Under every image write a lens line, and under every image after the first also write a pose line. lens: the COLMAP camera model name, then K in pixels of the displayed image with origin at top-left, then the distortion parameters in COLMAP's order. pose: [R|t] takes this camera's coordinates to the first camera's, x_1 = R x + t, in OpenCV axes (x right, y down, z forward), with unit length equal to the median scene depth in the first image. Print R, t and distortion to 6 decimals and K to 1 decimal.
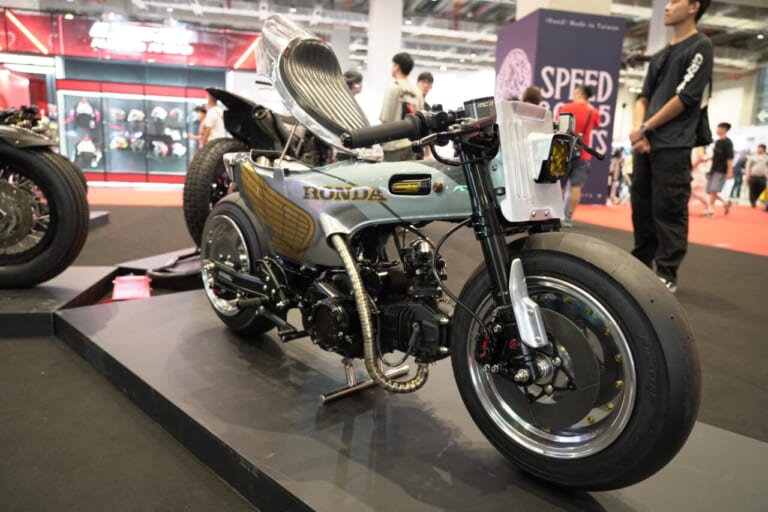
lens RADIAL K [[532.4, 0, 382.0], [0, 532.4, 254.8], [0, 0, 1]] dist [-0.005566, -0.003781]
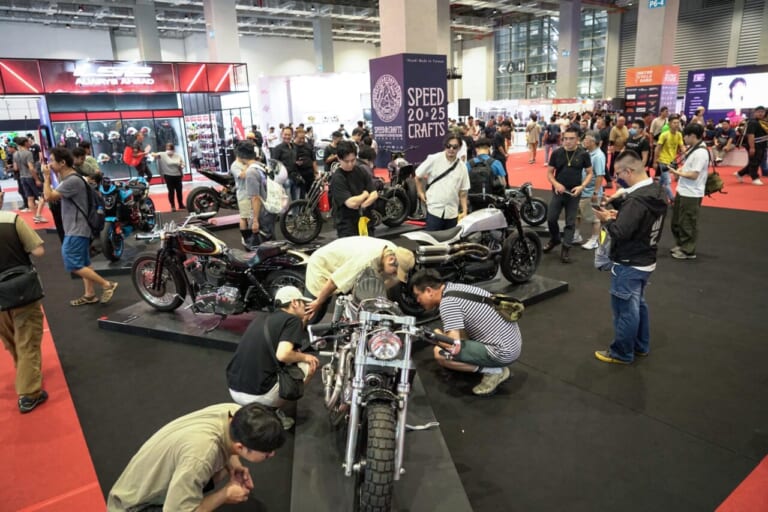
lens RADIAL K [[532.4, 0, 385.4], [0, 532.4, 255.5], [0, 0, 1]] dist [-0.005566, -0.003781]
pose [[0.912862, -0.175796, 0.368481, -0.400670], [0.140957, 0.982758, 0.119655, -0.038537], [-0.383163, -0.057288, 0.921902, -0.464547]]
